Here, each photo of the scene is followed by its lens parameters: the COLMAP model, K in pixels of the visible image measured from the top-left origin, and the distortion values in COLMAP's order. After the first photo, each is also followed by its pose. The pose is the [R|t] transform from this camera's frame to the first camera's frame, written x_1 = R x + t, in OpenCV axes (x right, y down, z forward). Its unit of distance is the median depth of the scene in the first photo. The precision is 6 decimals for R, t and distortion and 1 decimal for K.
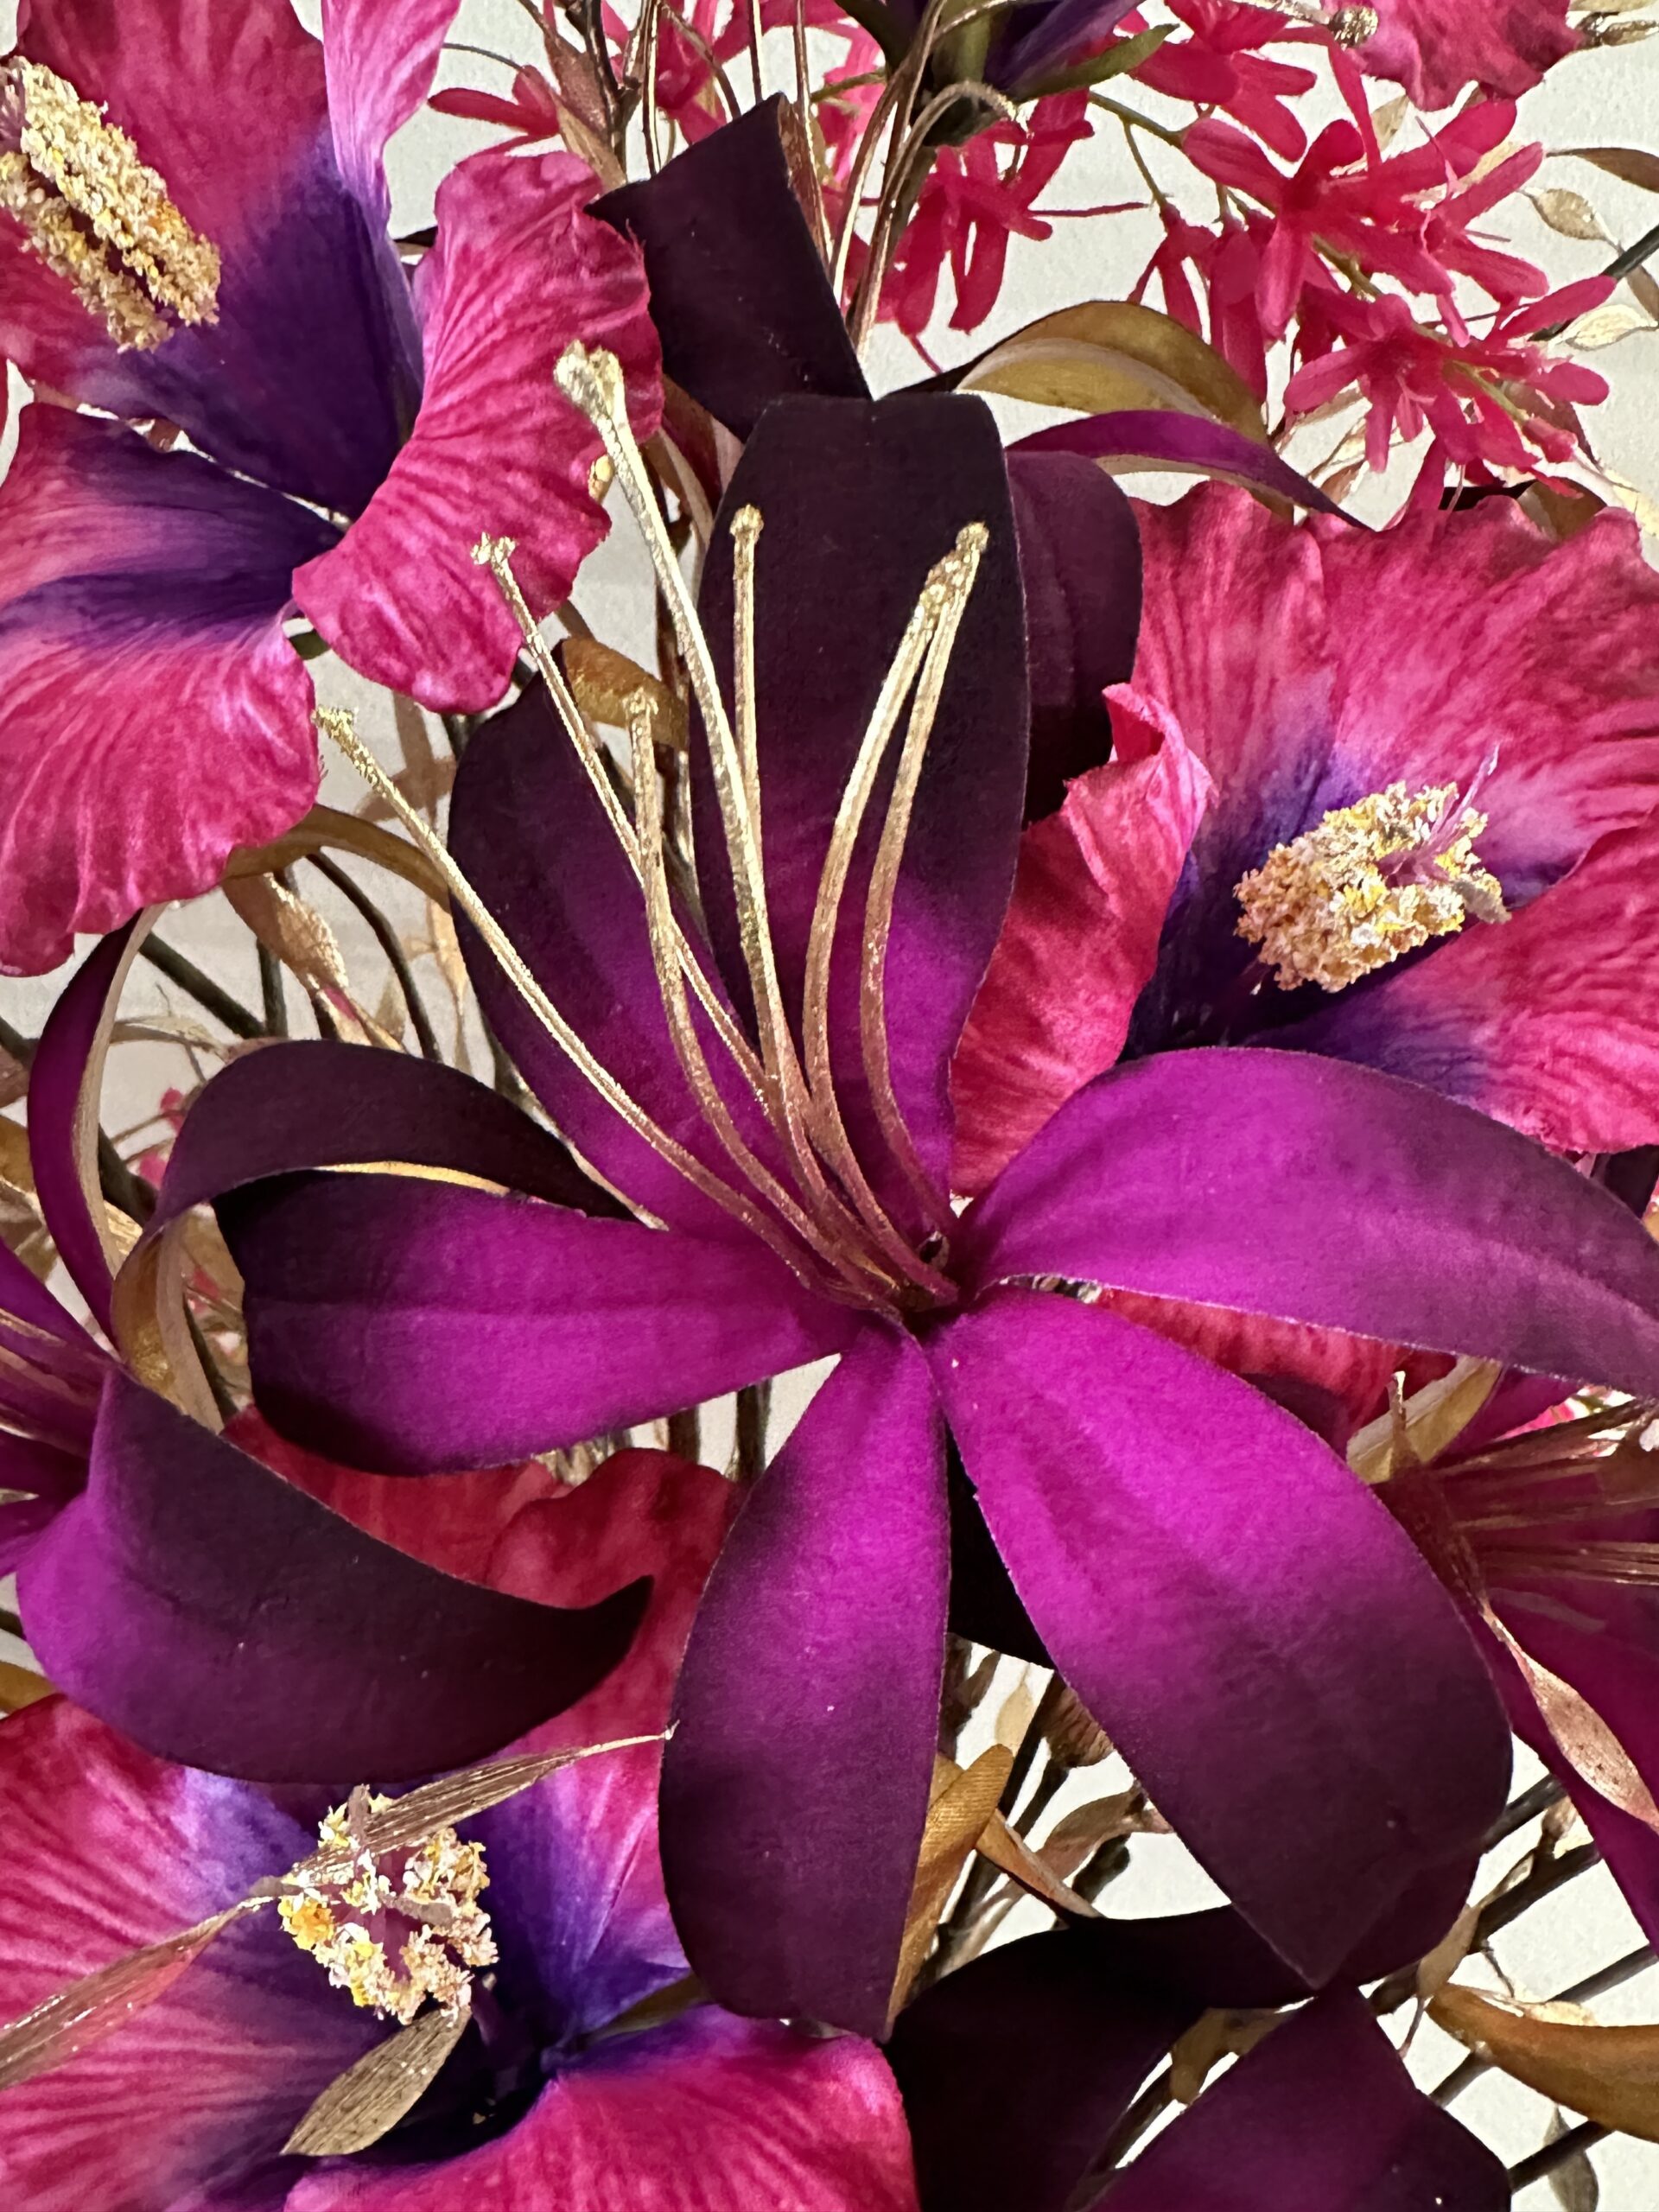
lens RADIAL K [[2062.7, 0, 830.1], [0, 2062.7, 1107.5], [0, 0, 1]] dist [-0.000549, 0.000000]
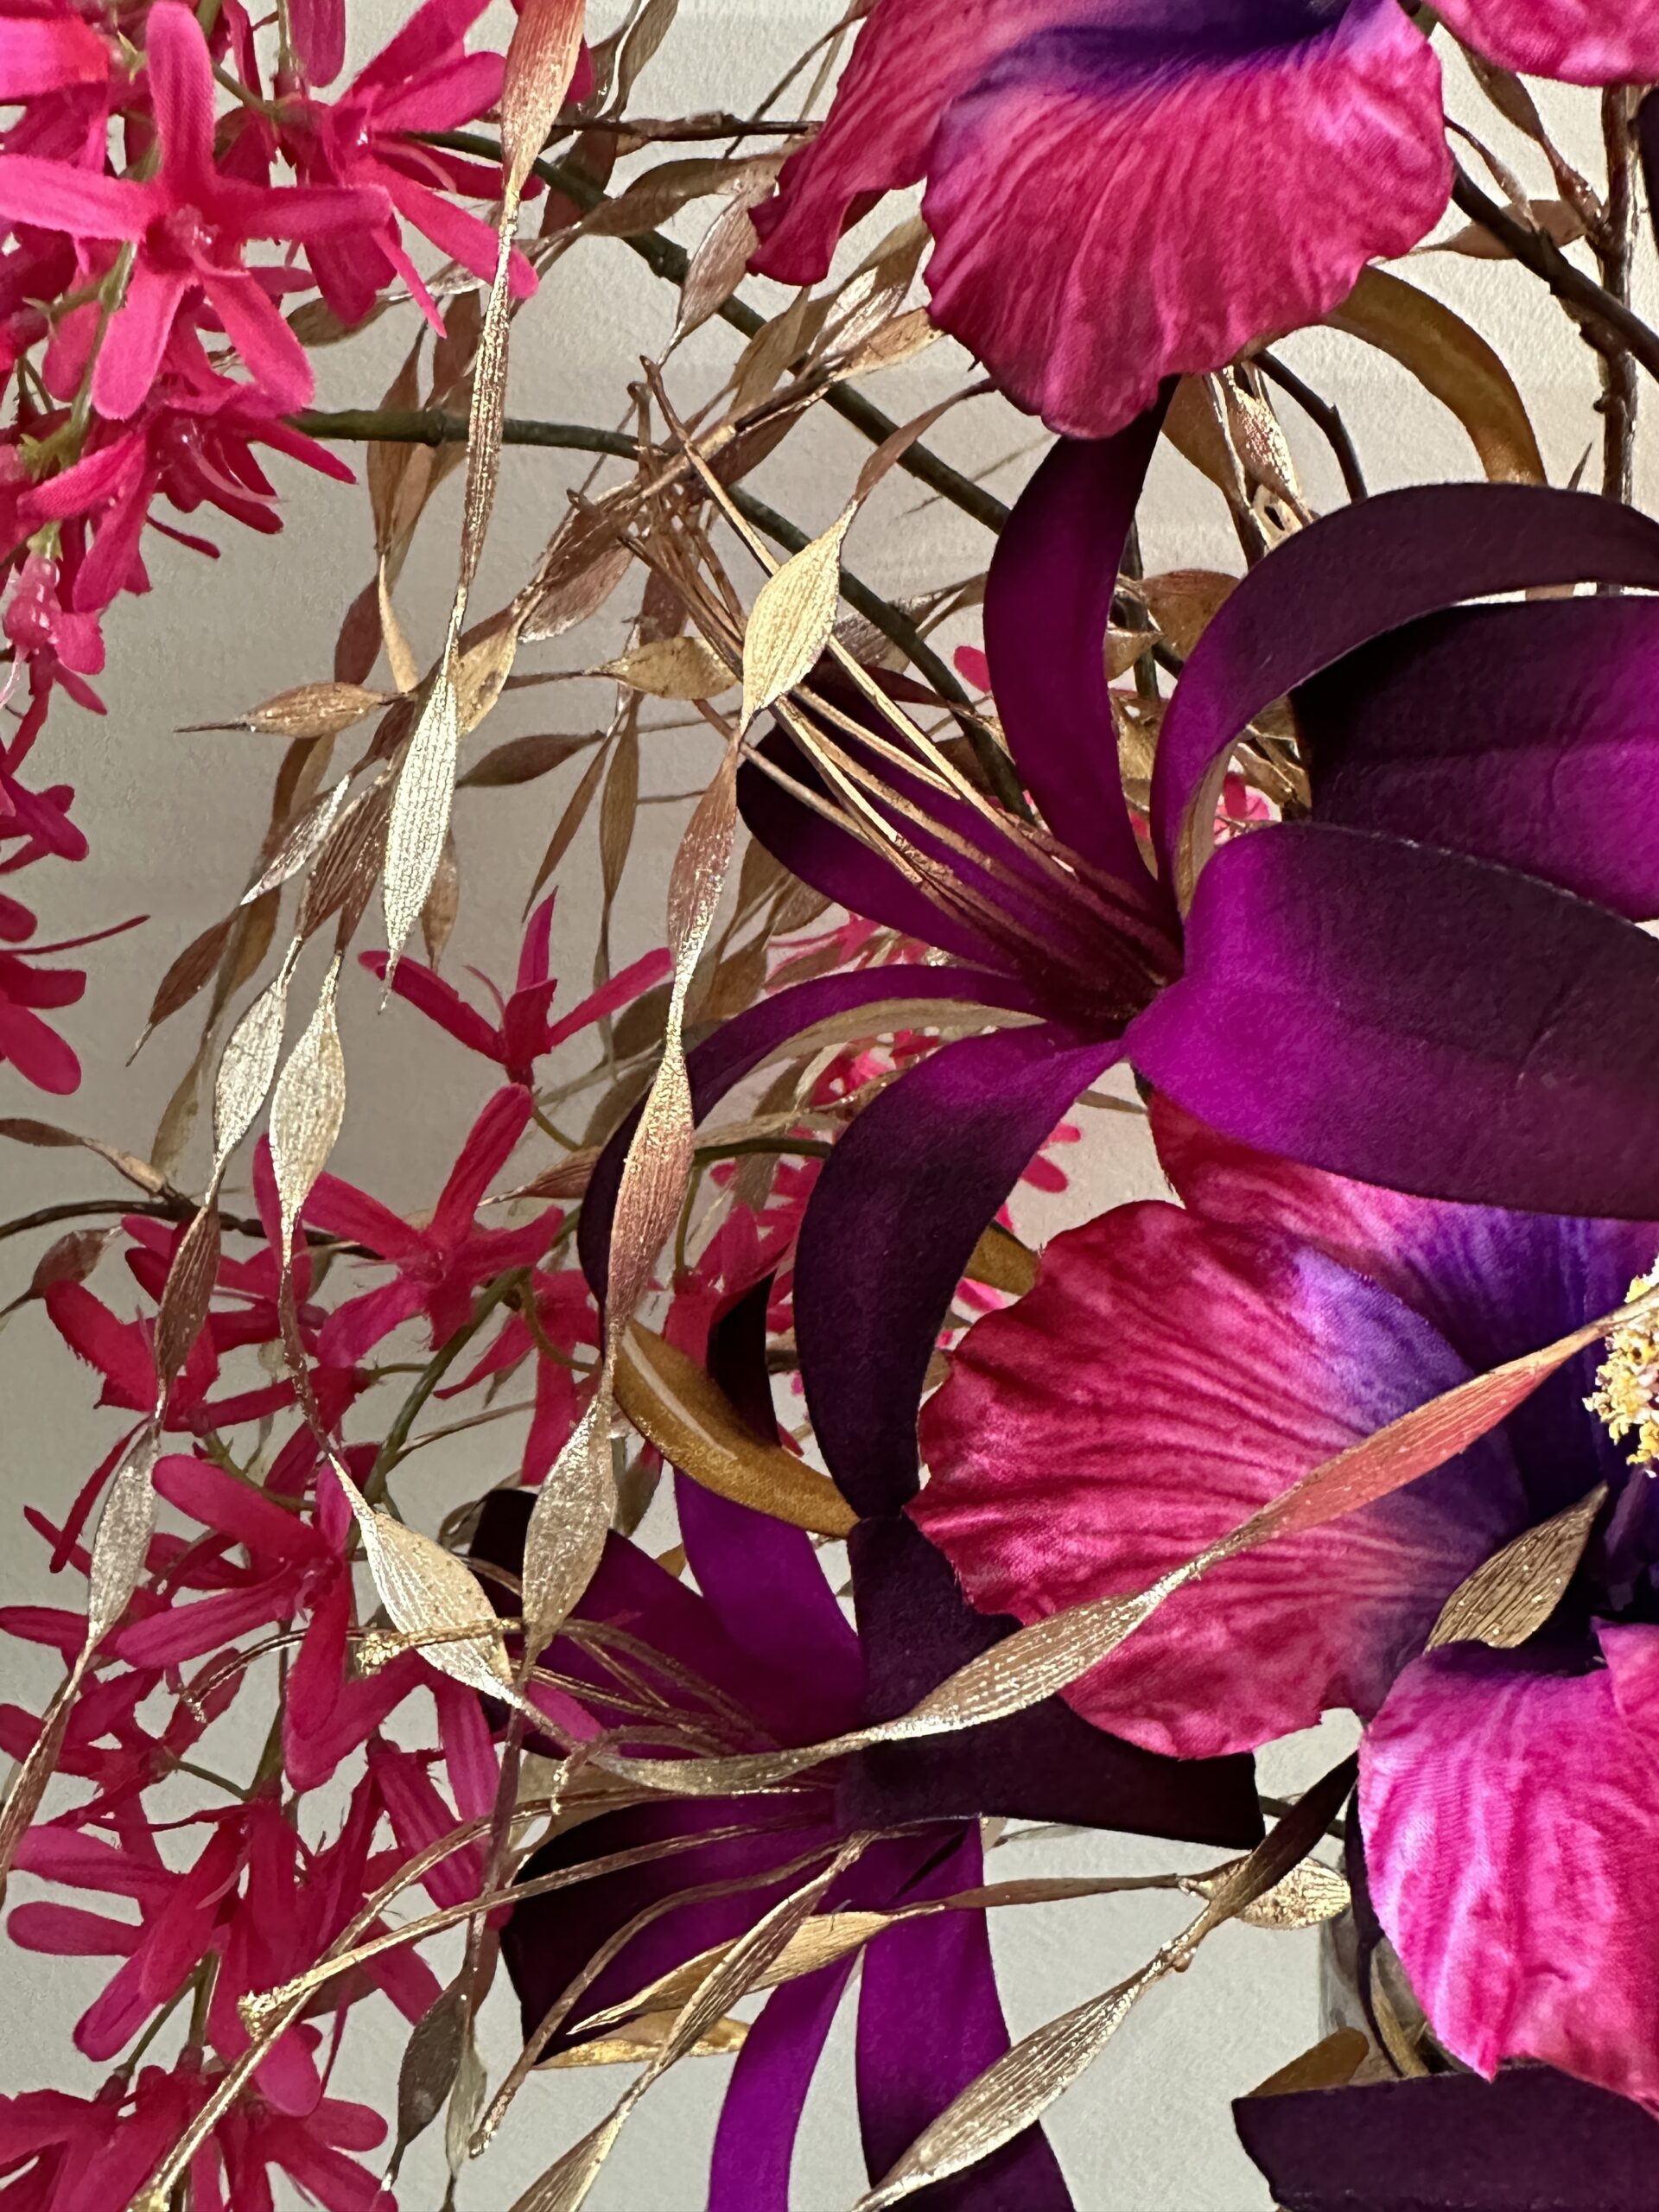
lens RADIAL K [[2062.7, 0, 829.1], [0, 2062.7, 1105.0], [0, 0, 1]] dist [-0.000549, 0.000000]
pose [[0.993368, -0.018749, -0.113435, -0.426826], [0.028498, 0.995979, 0.084936, 0.161696], [0.111387, -0.087605, 0.989908, 0.037029]]
